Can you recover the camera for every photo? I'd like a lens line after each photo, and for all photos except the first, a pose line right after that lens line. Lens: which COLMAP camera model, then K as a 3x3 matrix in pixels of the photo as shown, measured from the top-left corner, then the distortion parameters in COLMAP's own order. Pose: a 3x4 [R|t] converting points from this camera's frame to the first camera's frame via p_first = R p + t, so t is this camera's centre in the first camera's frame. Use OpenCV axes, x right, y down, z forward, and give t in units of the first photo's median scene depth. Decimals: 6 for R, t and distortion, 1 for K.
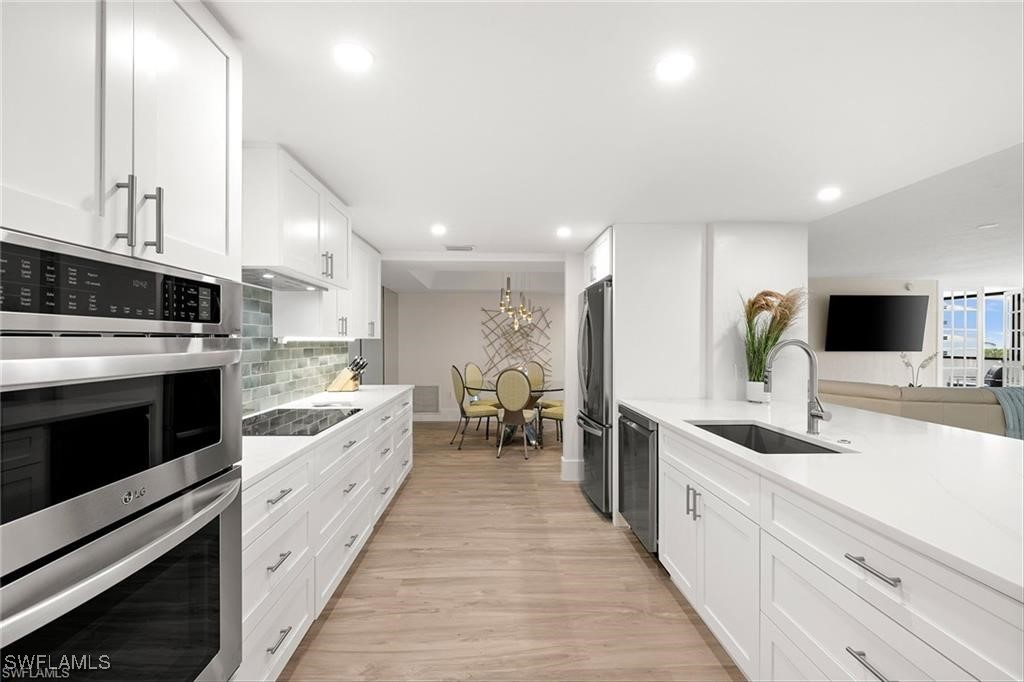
lens RADIAL K [[437.0, 0, 512.0], [0, 437.0, 341.0], [0, 0, 1]] dist [0.000616, -0.000003]
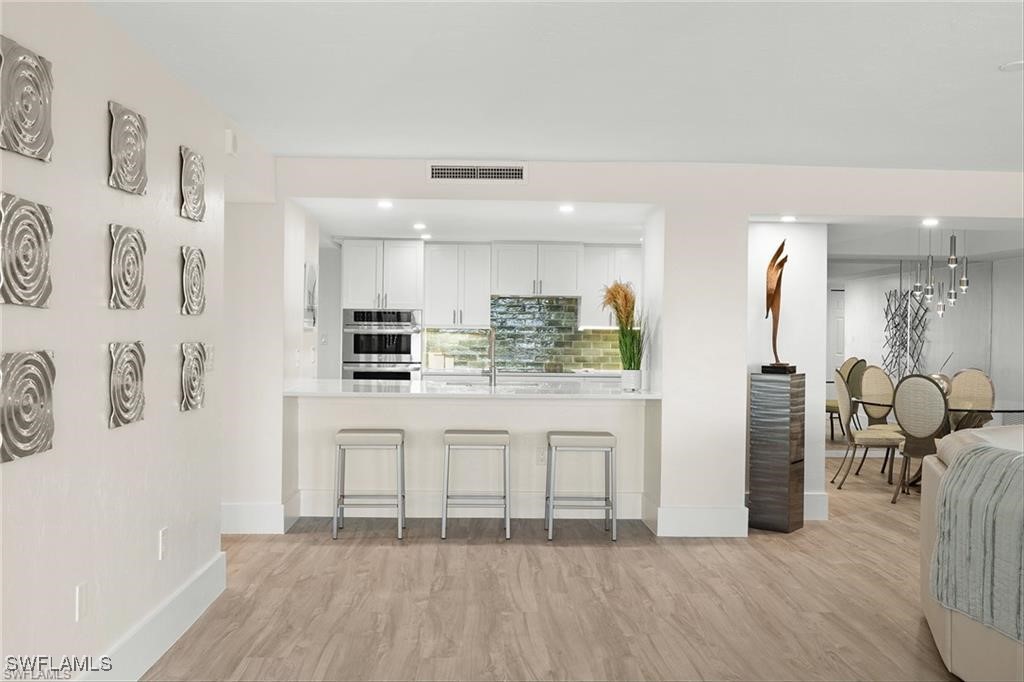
lens RADIAL K [[948.7, 0, 512.0], [0, 948.7, 341.0], [0, 0, 1]] dist [0.004885, 0.001113]
pose [[-0.010831, 0.017734, -0.999784, 1.248702], [-0.014640, 0.999733, 0.017892, -0.006202], [0.999834, 0.014830, -0.010569, 0.334531]]
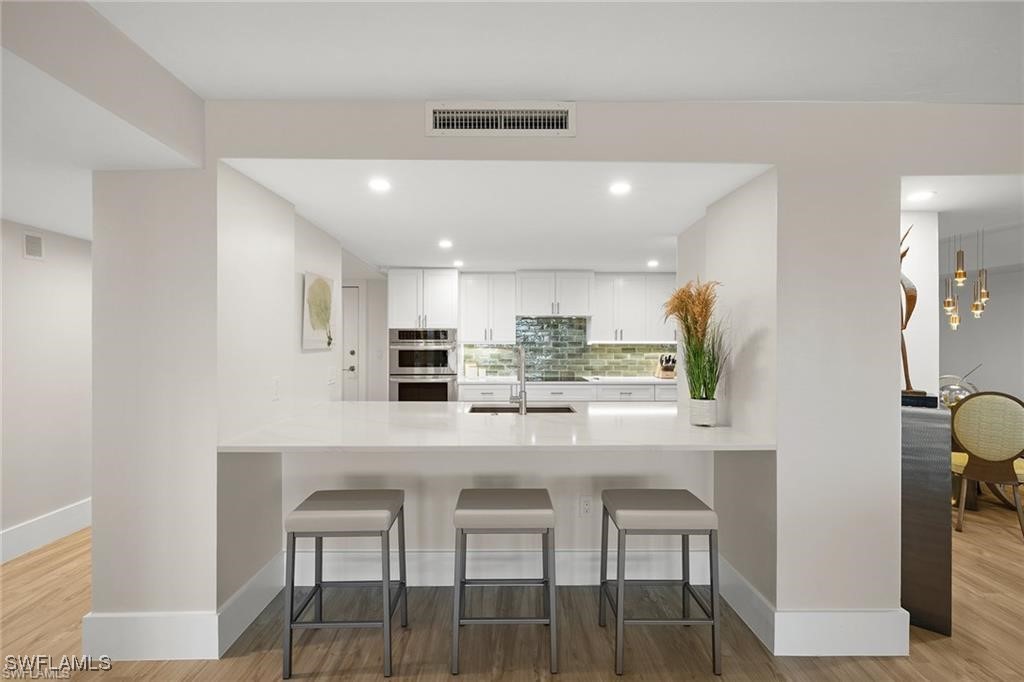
lens RADIAL K [[437.0, 0, 512.0], [0, 437.0, 341.0], [0, 0, 1]] dist [0.000616, -0.000003]
pose [[-0.032787, 0.004893, -0.999450, 0.611582], [-0.003312, 0.999982, 0.005004, -0.008282], [0.999457, 0.003474, -0.032771, 0.305889]]
